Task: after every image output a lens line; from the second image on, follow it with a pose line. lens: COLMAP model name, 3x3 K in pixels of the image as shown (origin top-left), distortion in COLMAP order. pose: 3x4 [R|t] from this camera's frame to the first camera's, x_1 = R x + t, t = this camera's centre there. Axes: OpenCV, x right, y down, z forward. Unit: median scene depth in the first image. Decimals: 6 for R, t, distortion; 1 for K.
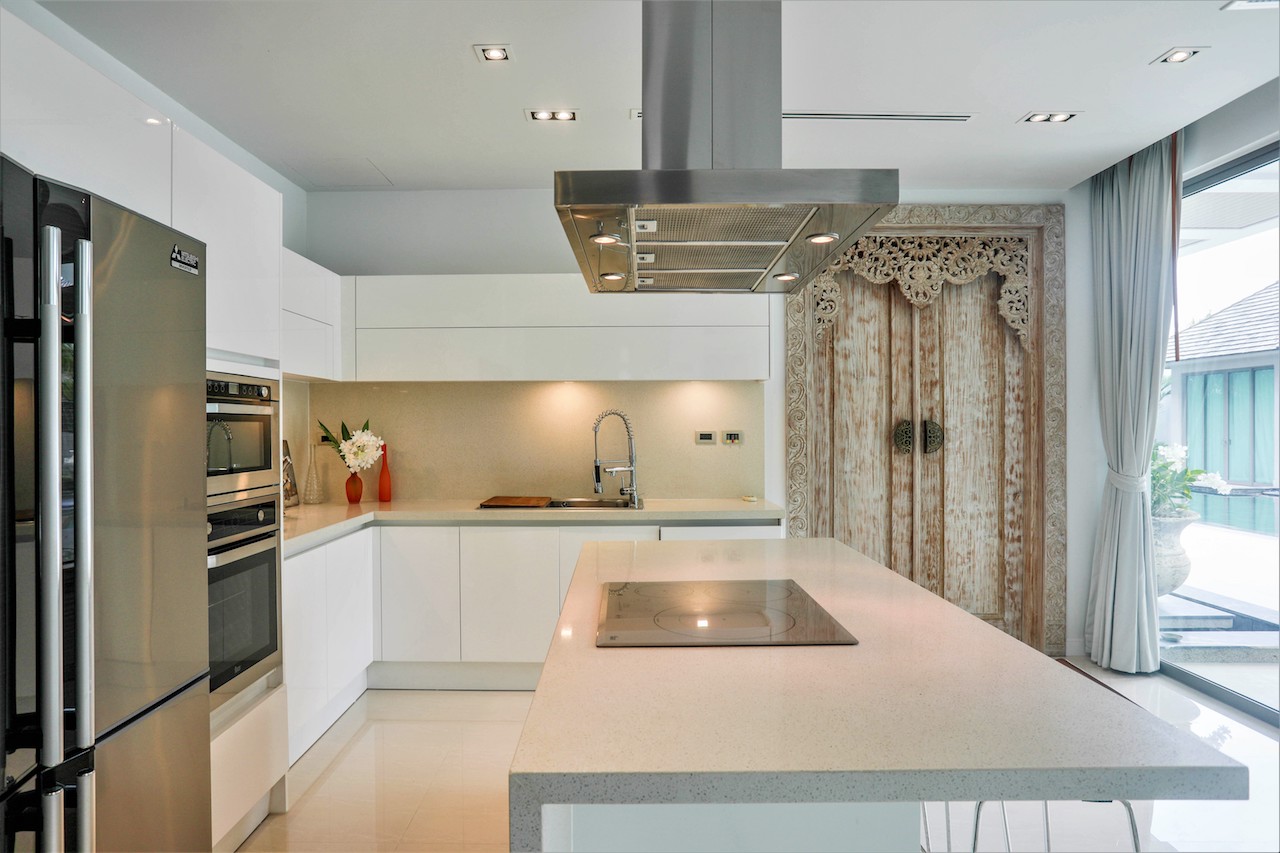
lens RADIAL K [[782.6, 0, 635.9], [0, 782.6, 425.3], [0, 0, 1]] dist [-0.020464, 0.000921]
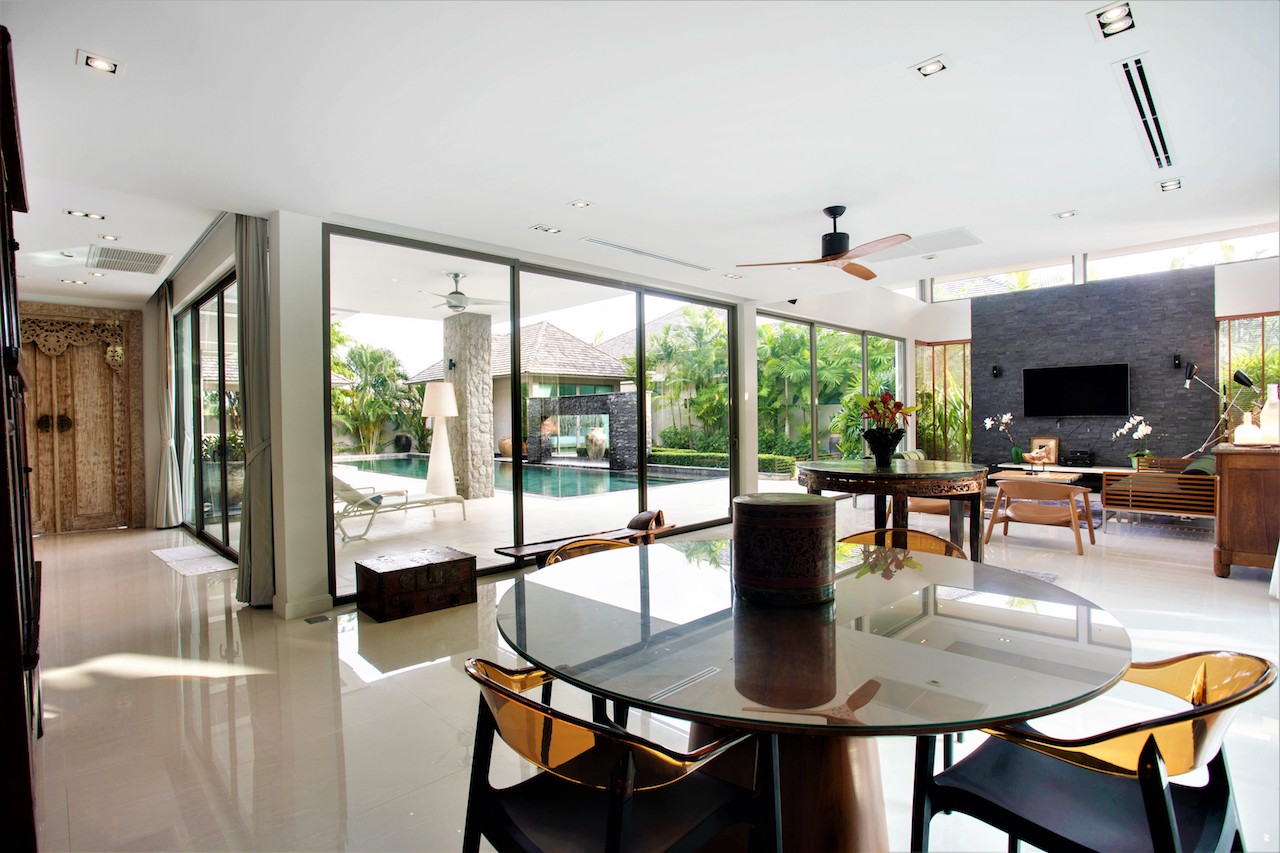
lens RADIAL K [[615.4, 0, 638.2], [0, 615.4, 426.3], [0, 0, 1]] dist [-0.024071, -0.000097]
pose [[0.714855, -0.014307, 0.699126, 0.363027], [0.006515, 0.999884, 0.013800, 0.010713], [-0.699242, -0.005310, 0.714865, -1.089573]]
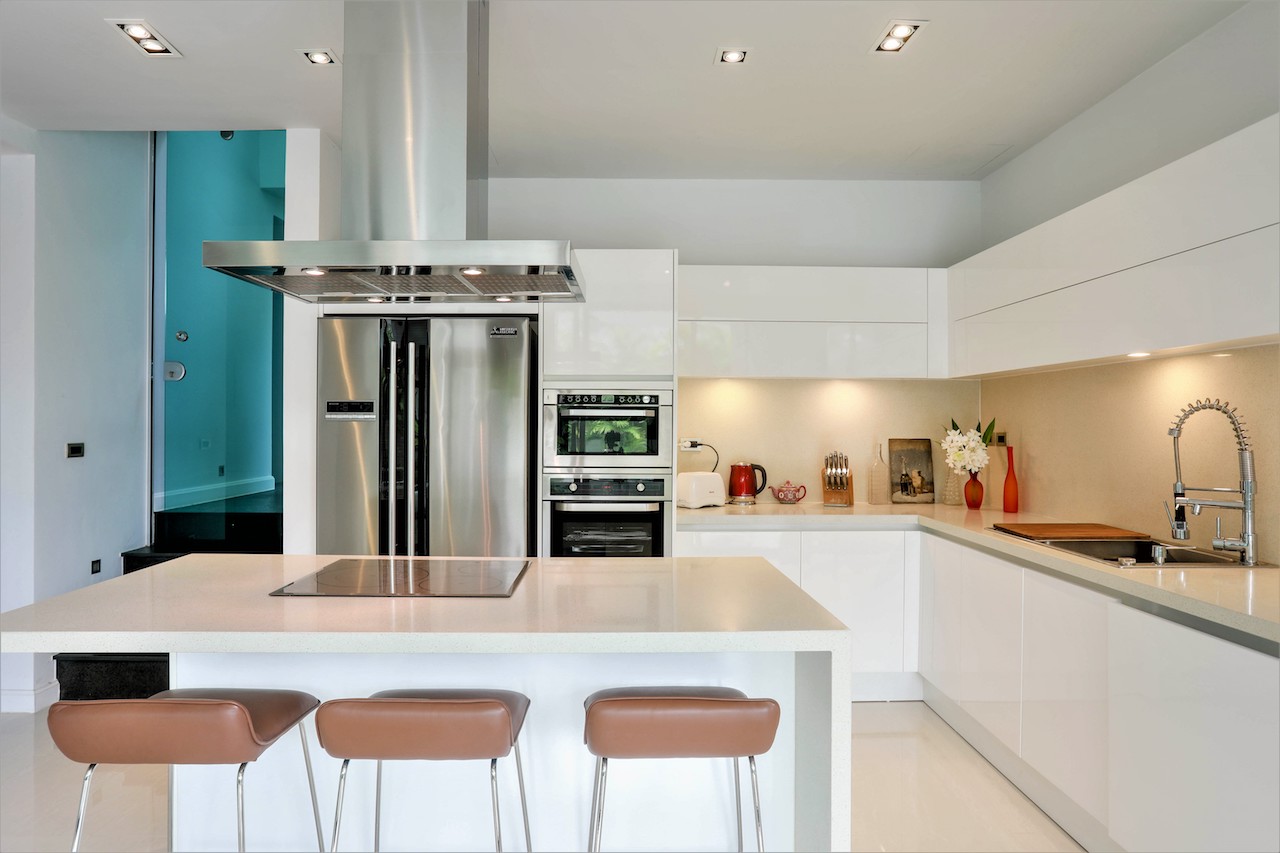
lens RADIAL K [[782.6, 0, 629.8], [0, 782.6, 421.1], [0, 0, 1]] dist [-0.020464, 0.000921]
pose [[0.013258, 0.000817, -0.999912, 0.531426], [-0.002916, 0.999995, 0.000779, -0.003113], [0.999908, 0.002905, 0.013261, 0.550123]]
